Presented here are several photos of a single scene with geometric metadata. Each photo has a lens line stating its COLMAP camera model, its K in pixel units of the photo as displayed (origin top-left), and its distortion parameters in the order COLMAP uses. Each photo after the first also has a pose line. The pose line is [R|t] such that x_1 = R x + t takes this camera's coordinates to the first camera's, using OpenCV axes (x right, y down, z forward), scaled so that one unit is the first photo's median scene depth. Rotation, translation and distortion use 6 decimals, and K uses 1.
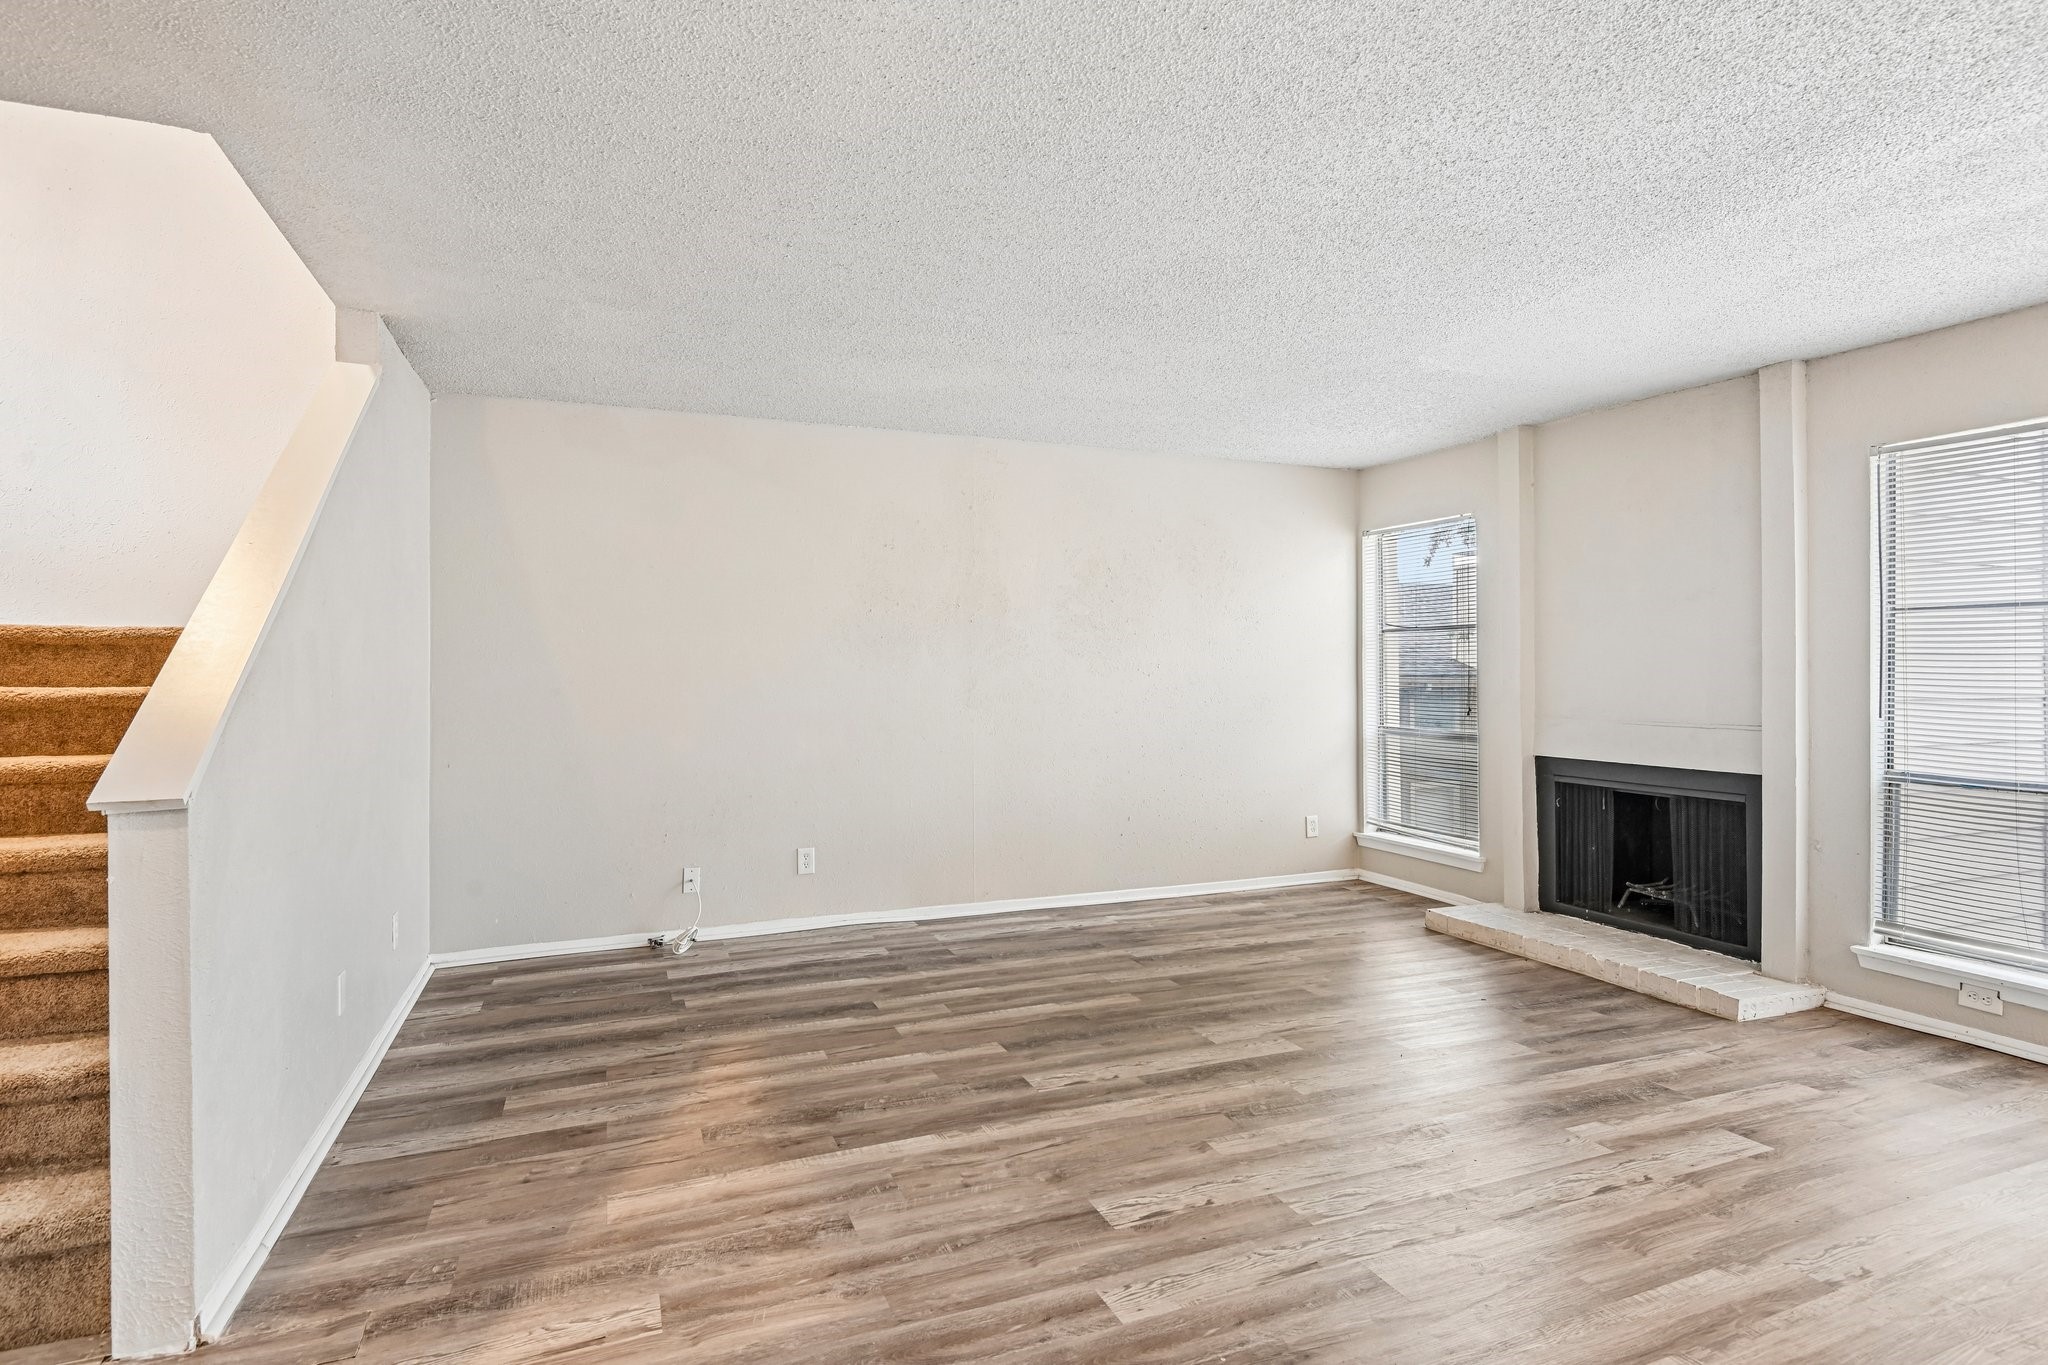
lens RADIAL K [[1048.1, 0, 1043.2], [0, 1048.1, 682.2], [0, 0, 1]] dist [-0.010848, -0.003669]
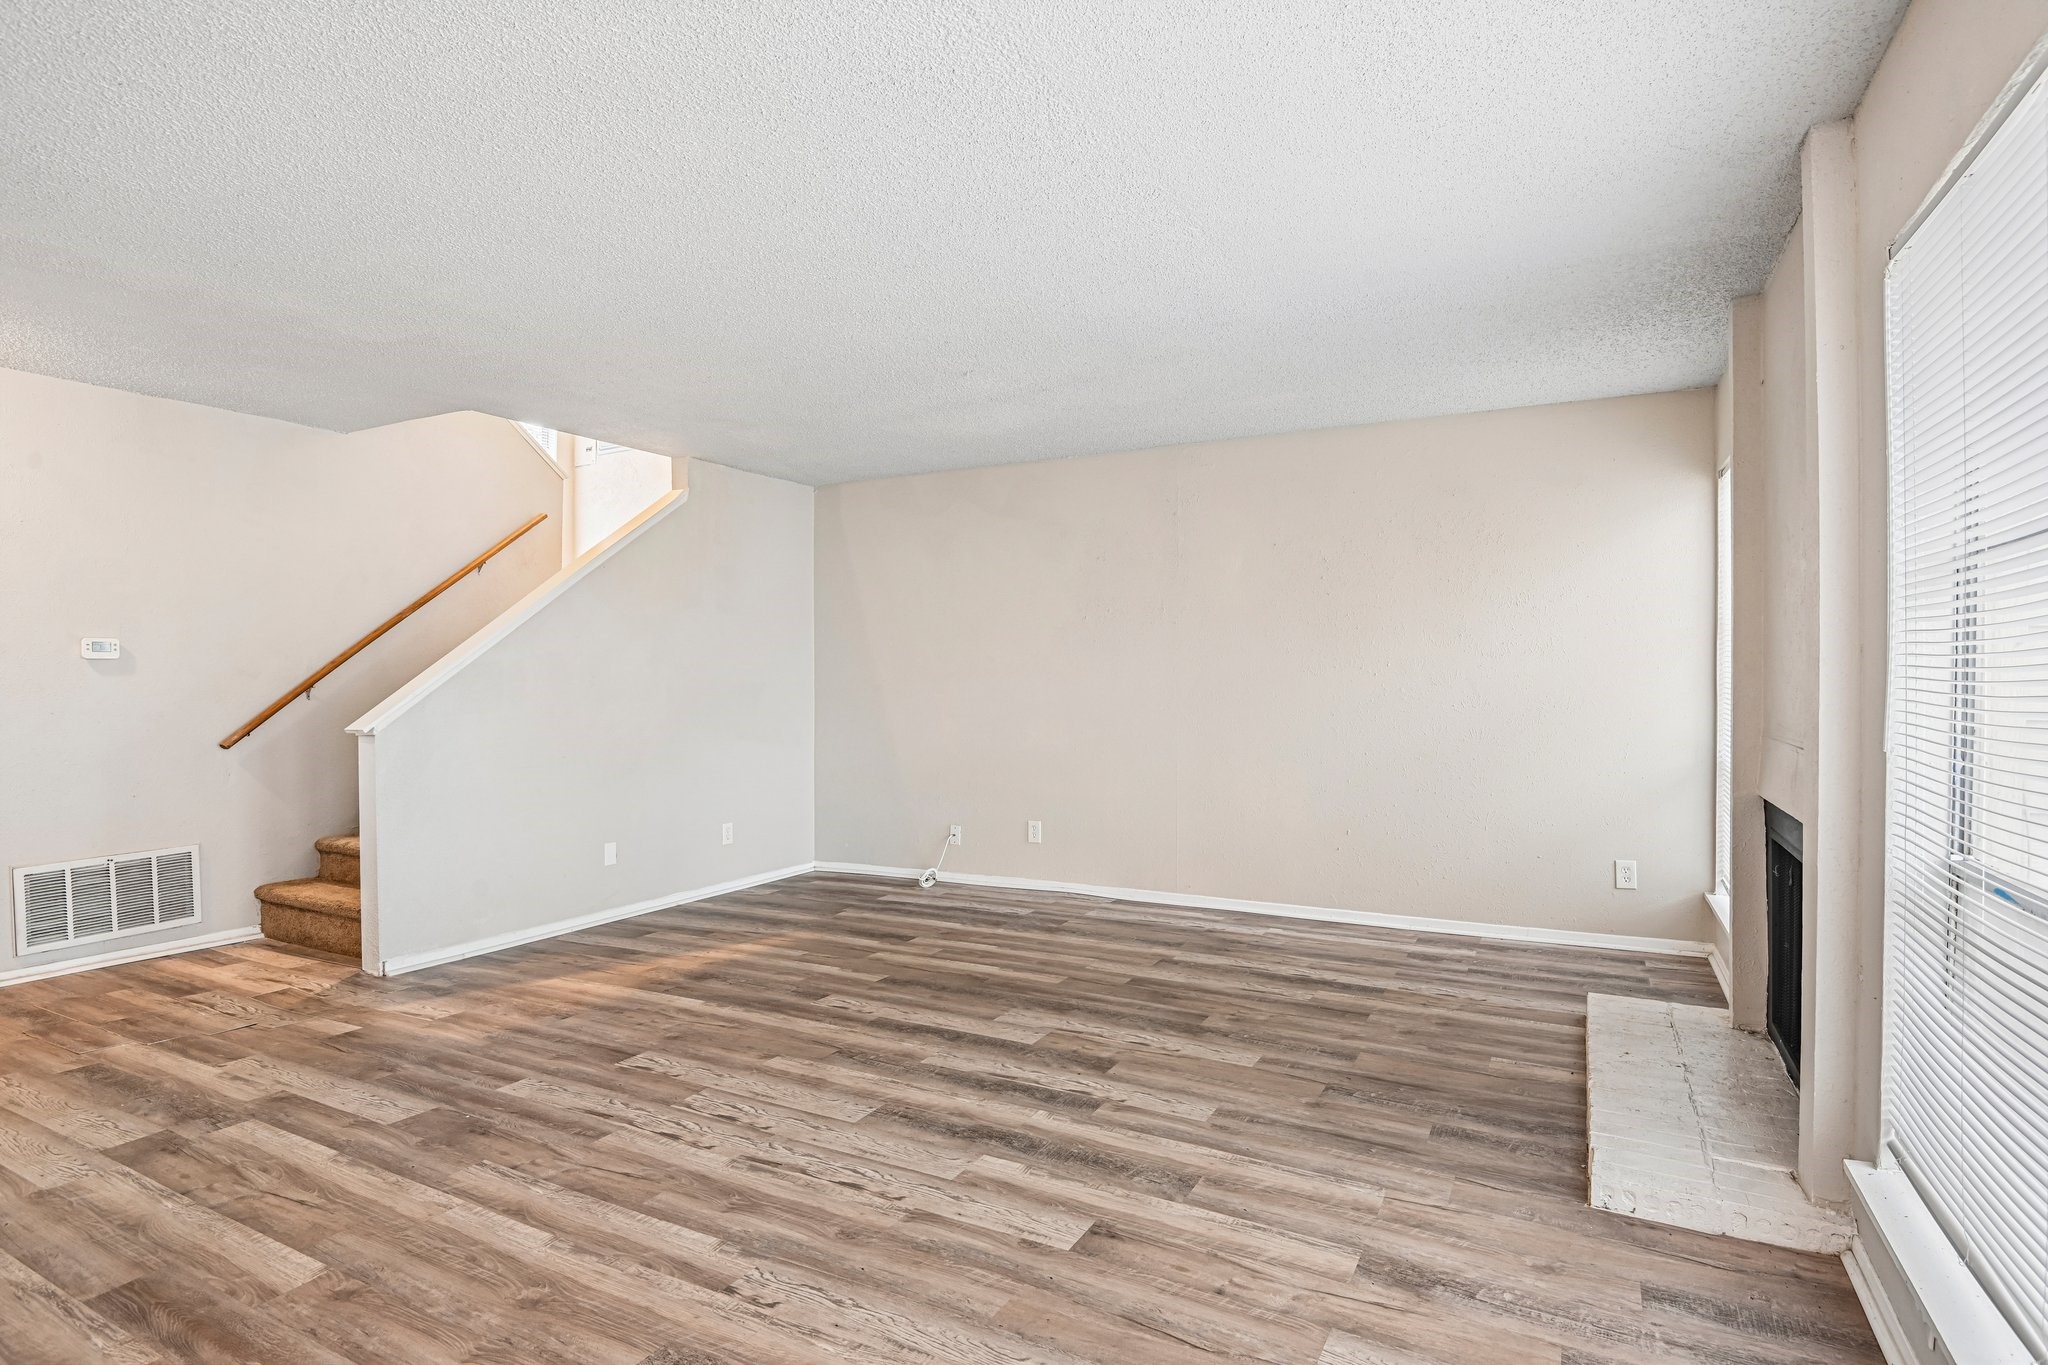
lens RADIAL K [[1057.1, 0, 1035.4], [0, 1057.1, 686.2], [0, 0, 1]] dist [-0.015512, -0.006738]
pose [[0.642962, 0.005503, -0.765878, 1.015905], [-0.000607, 0.999978, 0.006675, -0.002997], [0.765898, -0.003827, 0.642951, 0.340809]]
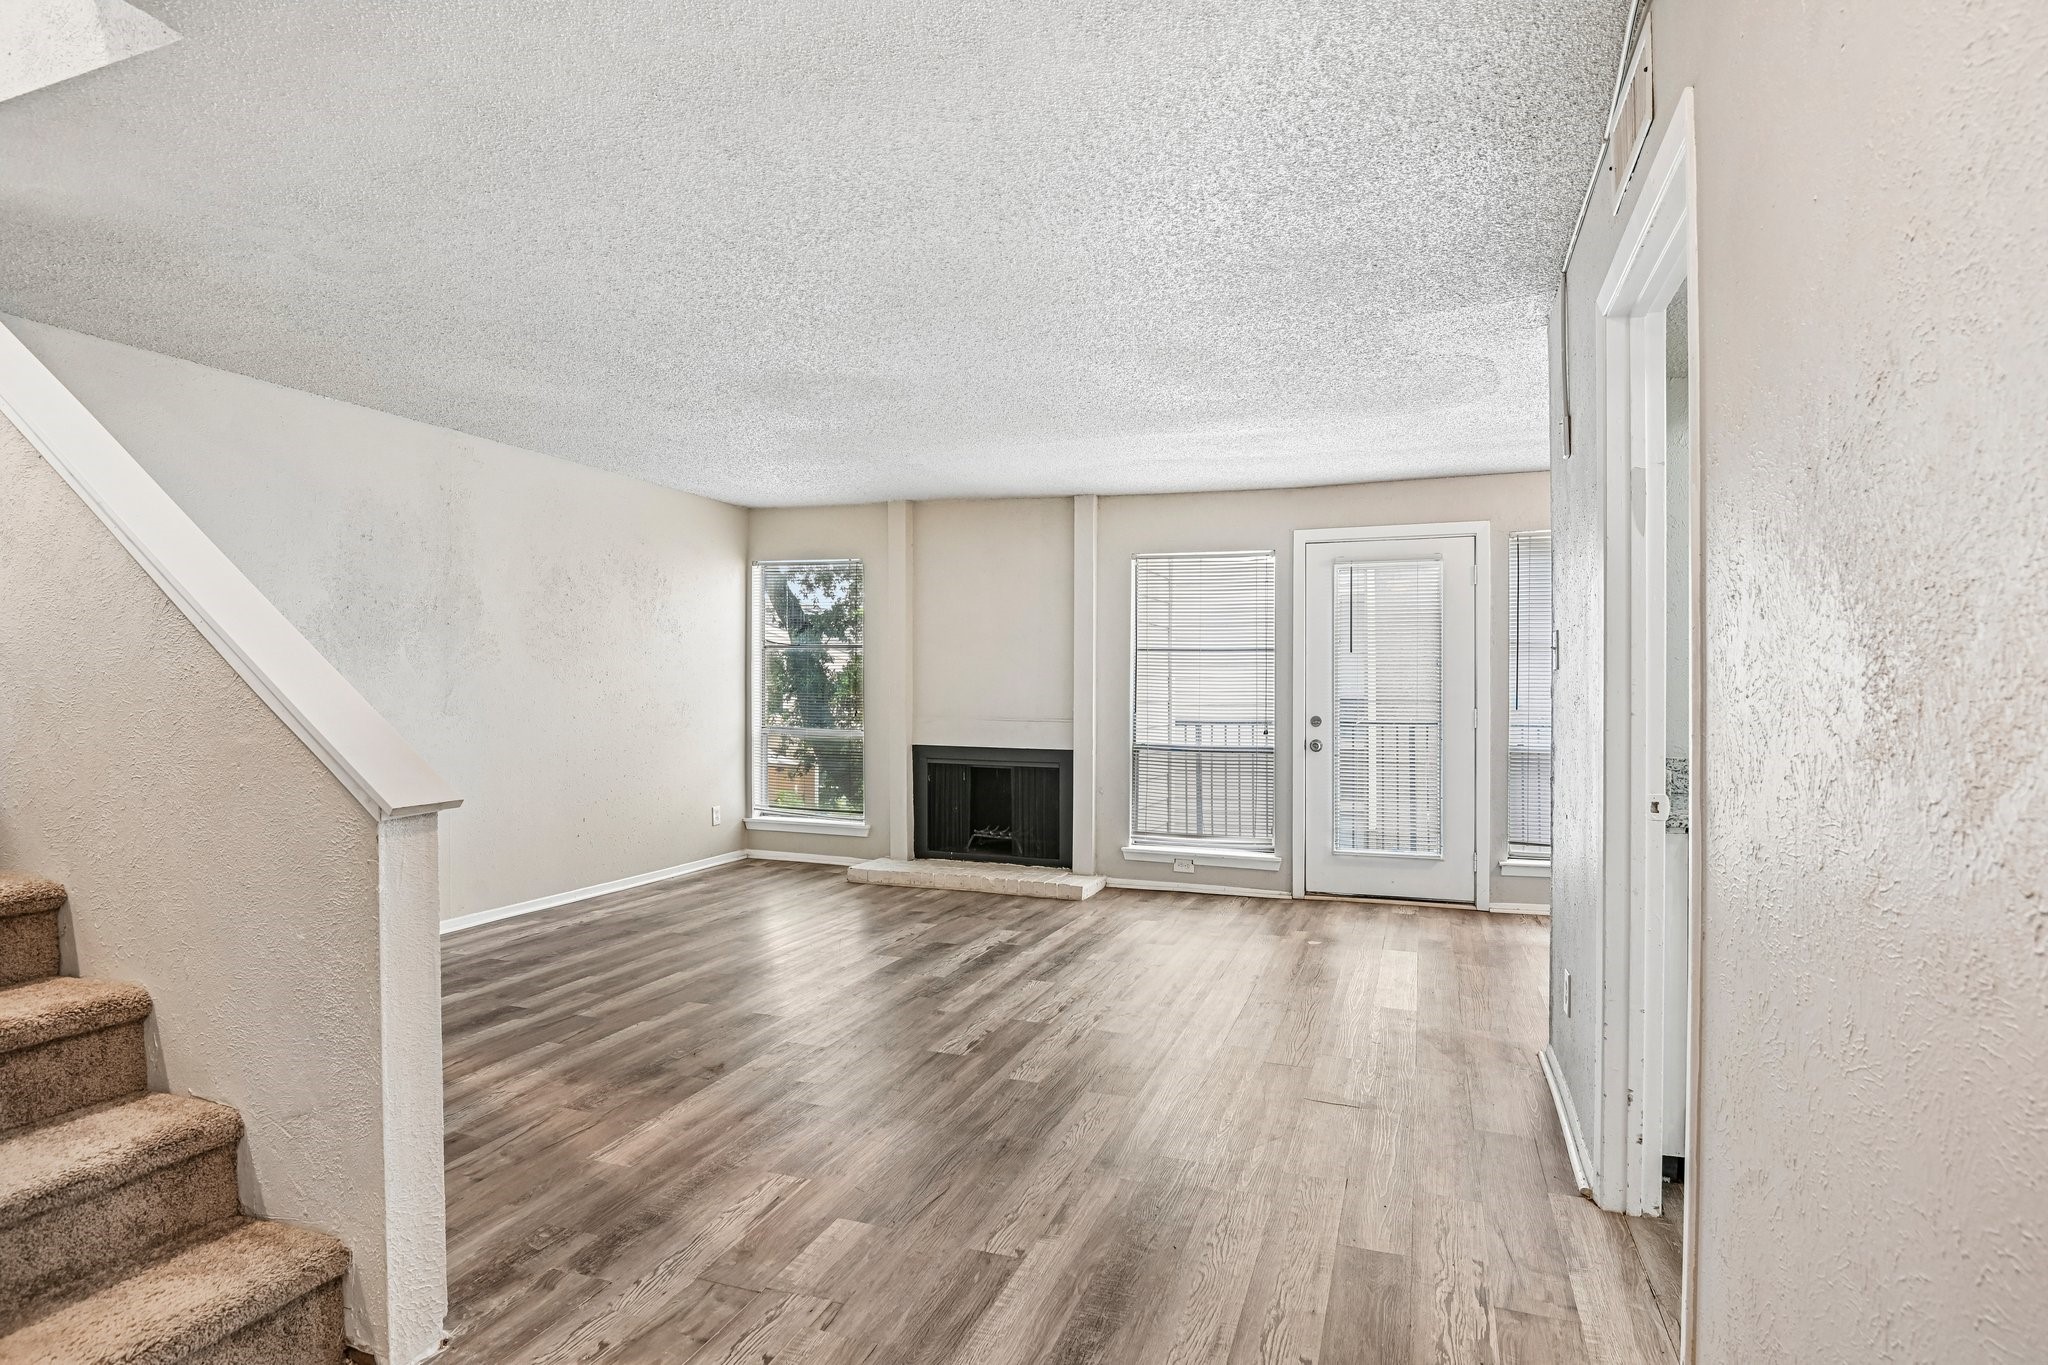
lens RADIAL K [[1057.1, 0, 1031.7], [0, 1057.1, 696.5], [0, 0, 1]] dist [-0.015512, -0.006738]
pose [[0.676709, 0.000233, 0.736251, -0.647222], [-0.004909, 0.999979, 0.004195, 0.001174], [-0.736234, -0.006453, 0.676696, -0.061202]]
